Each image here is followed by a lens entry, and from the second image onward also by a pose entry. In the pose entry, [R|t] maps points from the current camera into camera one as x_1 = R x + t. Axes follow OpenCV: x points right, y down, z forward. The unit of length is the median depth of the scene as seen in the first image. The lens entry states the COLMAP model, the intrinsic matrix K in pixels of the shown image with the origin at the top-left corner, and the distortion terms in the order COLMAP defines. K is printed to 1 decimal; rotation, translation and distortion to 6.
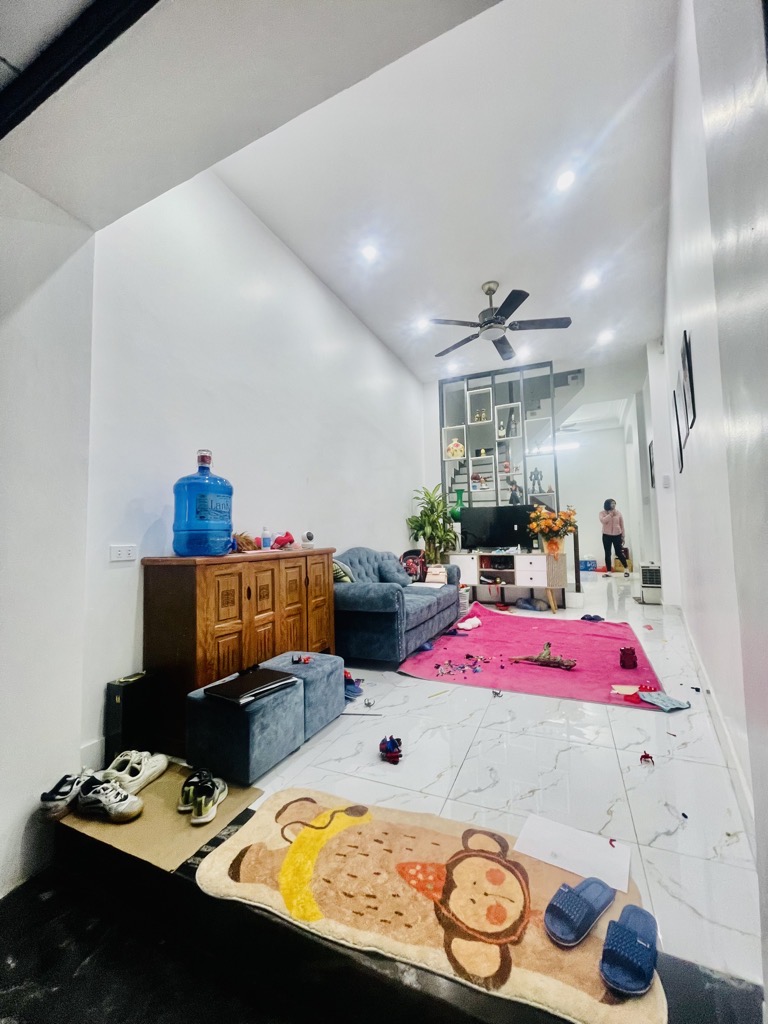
lens RADIAL K [[408.2, 0, 386.4], [0, 408.2, 508.1], [0, 0, 1]] dist [0.002398, -0.000662]
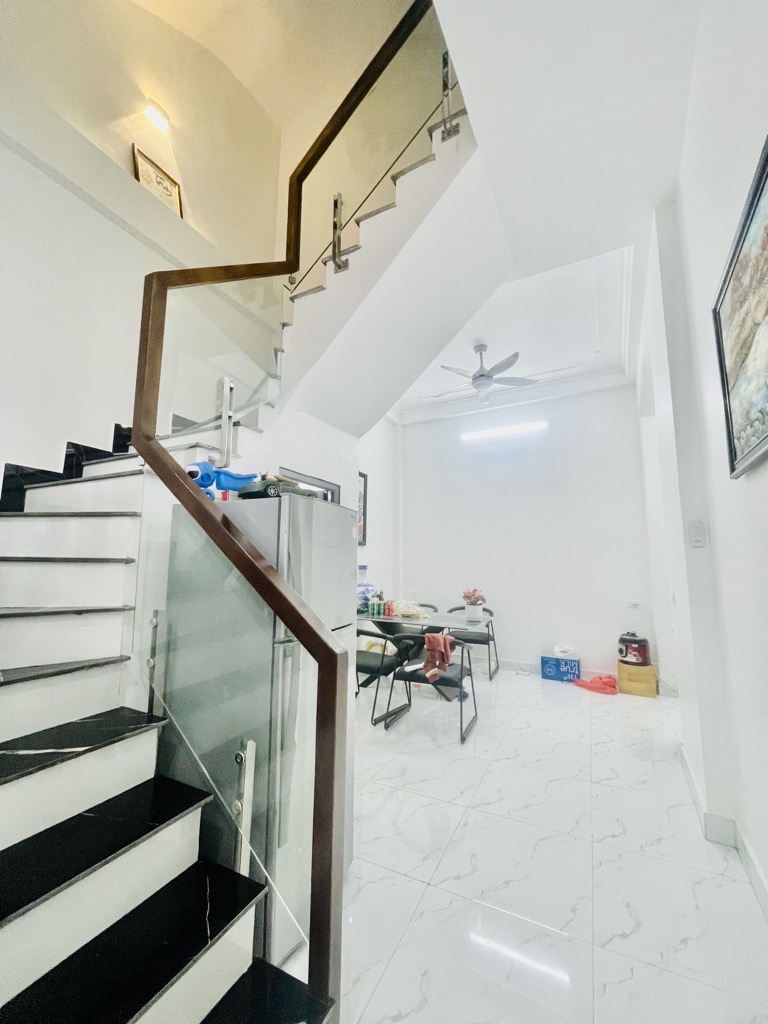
lens RADIAL K [[408.2, 0, 388.2], [0, 408.2, 514.3], [0, 0, 1]] dist [0.002398, -0.000662]
pose [[0.998268, 0.025262, -0.053133, 0.606071], [-0.028249, 0.998017, -0.056249, -0.012802], [0.051606, 0.057652, 0.997002, 0.973268]]
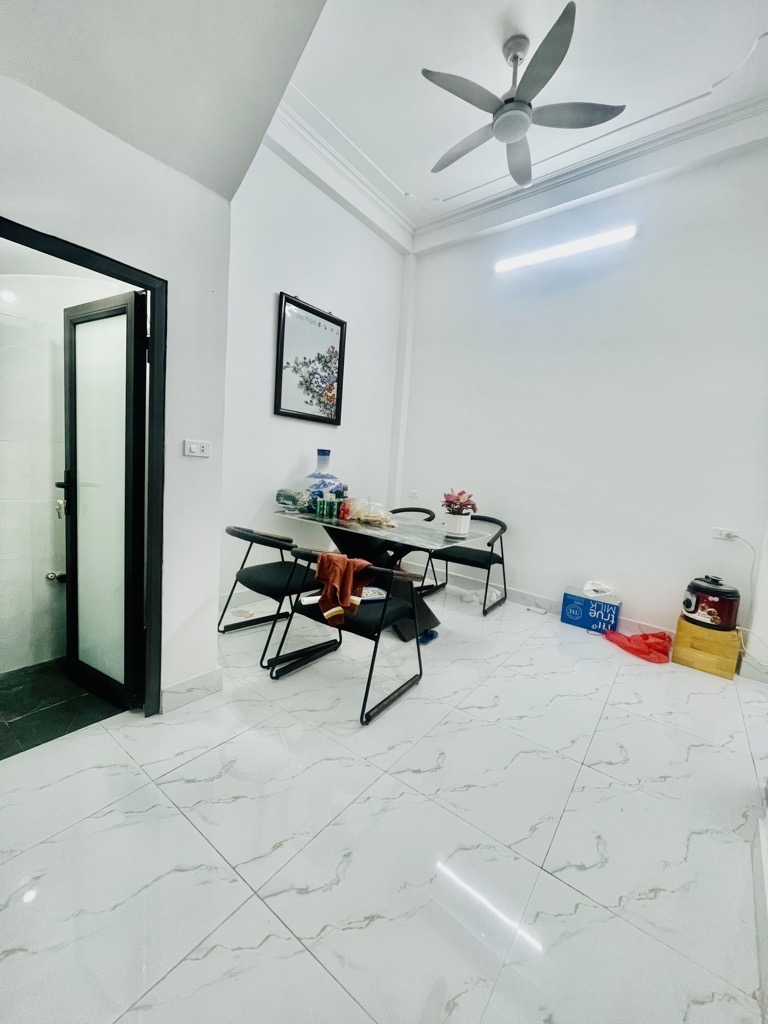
lens RADIAL K [[408.2, 0, 389.1], [0, 408.2, 514.1], [0, 0, 1]] dist [0.002398, -0.000662]
pose [[0.969042, 0.117298, -0.217255, 0.779389], [-0.076211, 0.979077, 0.188679, 0.024126], [0.234841, -0.166280, 0.957706, 1.284210]]
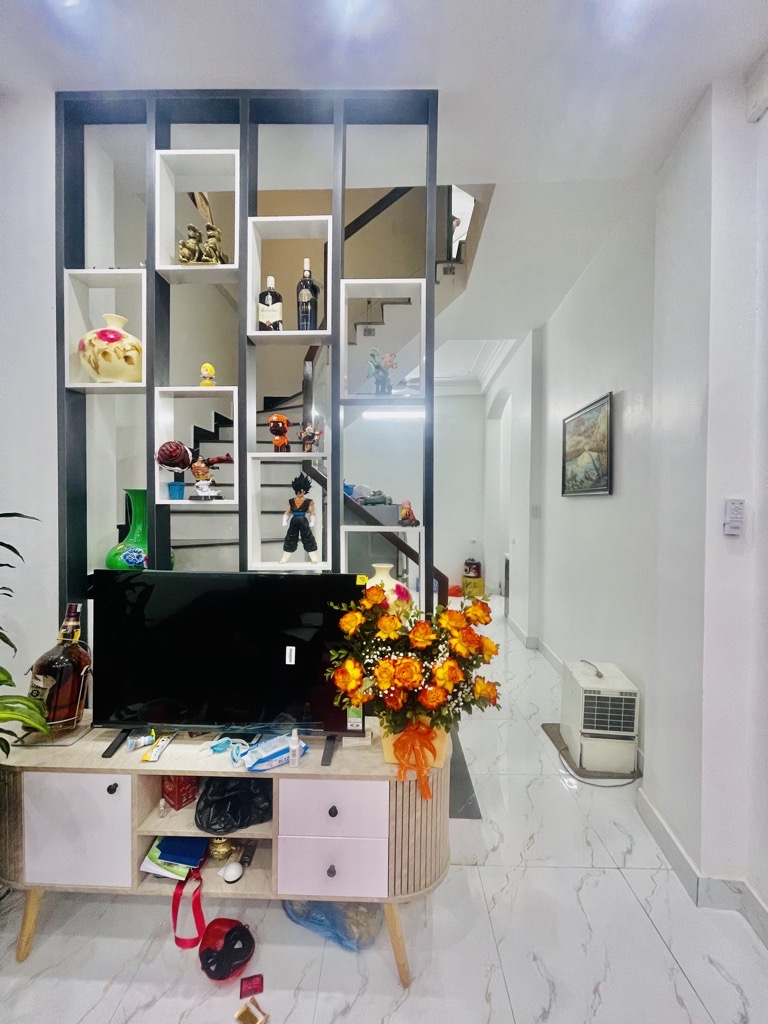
lens RADIAL K [[408.2, 0, 384.2], [0, 408.2, 508.7], [0, 0, 1]] dist [0.002398, -0.000662]
pose [[0.923234, 0.024215, 0.383475, 0.267107], [-0.054657, 0.996140, 0.068687, -0.072830], [-0.380332, -0.084374, 0.920993, 0.730450]]
